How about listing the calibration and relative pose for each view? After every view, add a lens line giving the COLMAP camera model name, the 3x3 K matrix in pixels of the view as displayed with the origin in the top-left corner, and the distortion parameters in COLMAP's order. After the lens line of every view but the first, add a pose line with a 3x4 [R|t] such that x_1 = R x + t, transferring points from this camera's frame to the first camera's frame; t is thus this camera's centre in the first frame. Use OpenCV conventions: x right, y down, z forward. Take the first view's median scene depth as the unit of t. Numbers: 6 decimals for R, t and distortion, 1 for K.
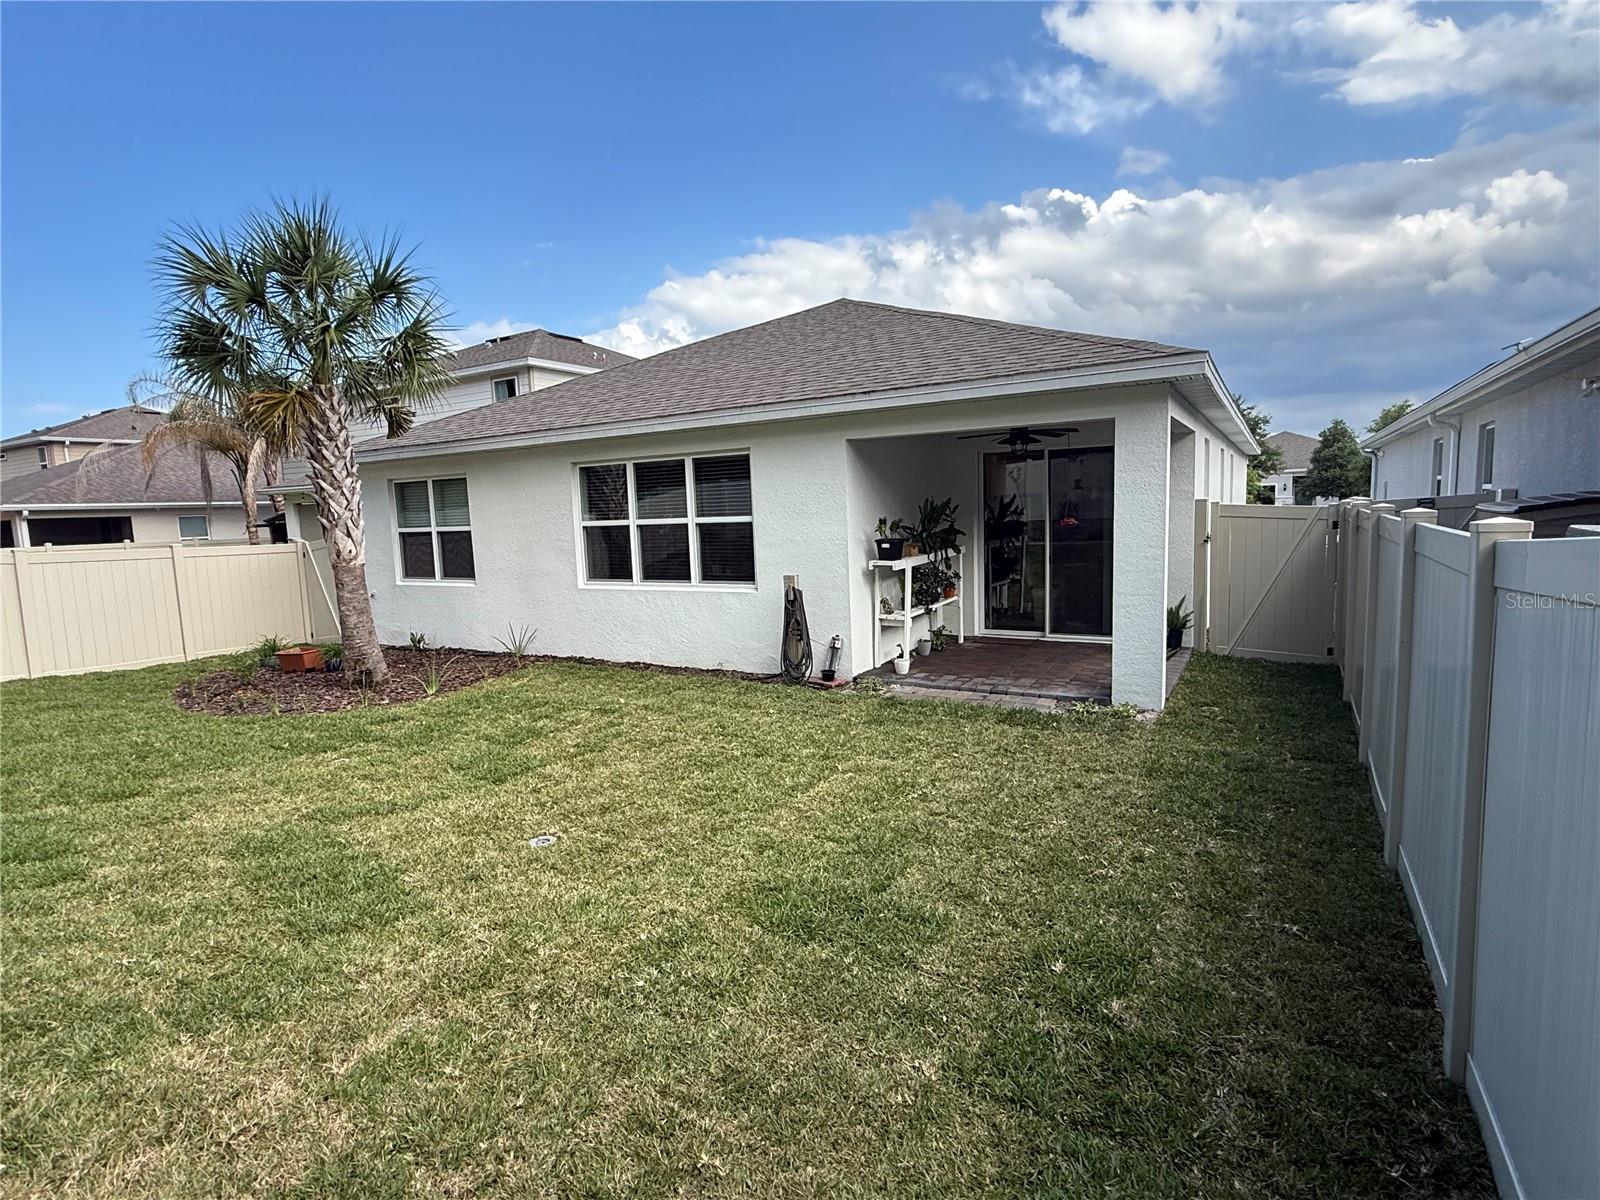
lens RADIAL K [[813.6, 0, 804.4], [0, 813.6, 597.4], [0, 0, 1]] dist [0.001496, -0.000536]
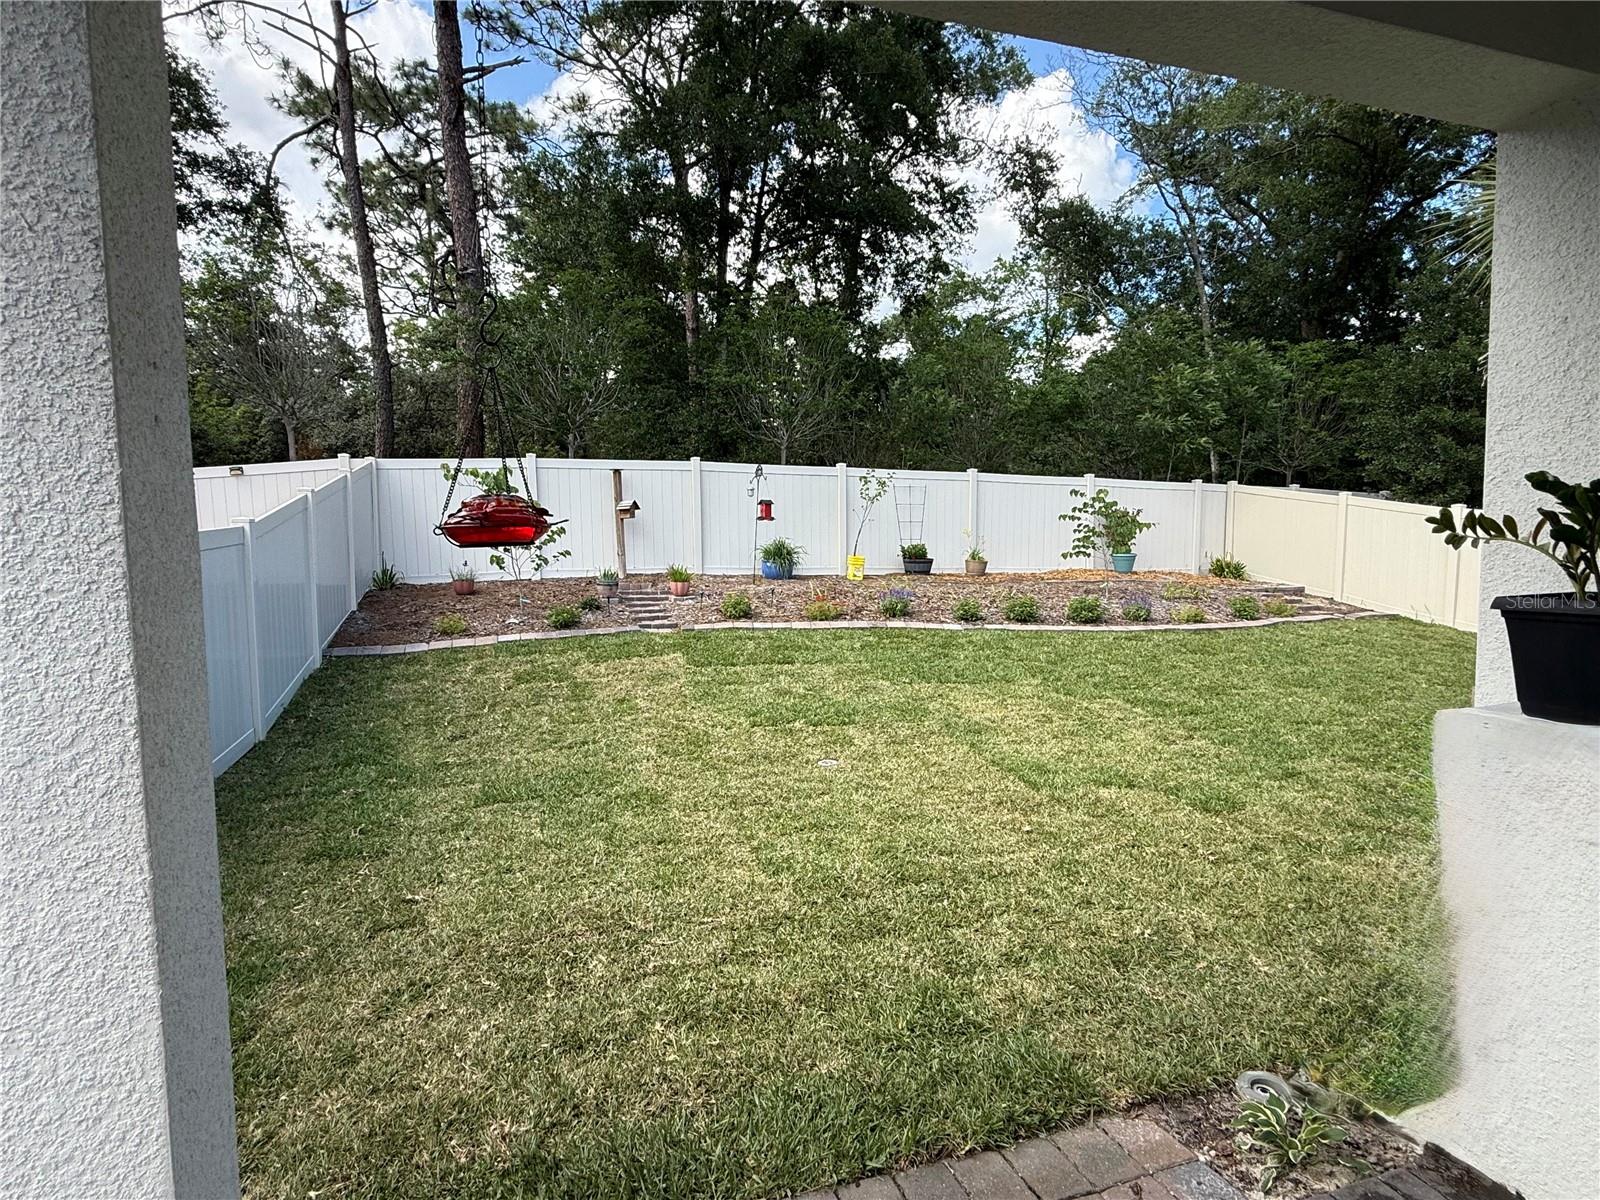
lens RADIAL K [[813.6, 0, 793.3], [0, 813.6, 604.3], [0, 0, 1]] dist [0.001496, -0.000536]
pose [[-0.677975, 0.096189, -0.728765, 0.325387], [-0.044907, 0.984130, 0.171672, -0.085165], [0.733712, 0.149116, -0.662896, 0.931440]]
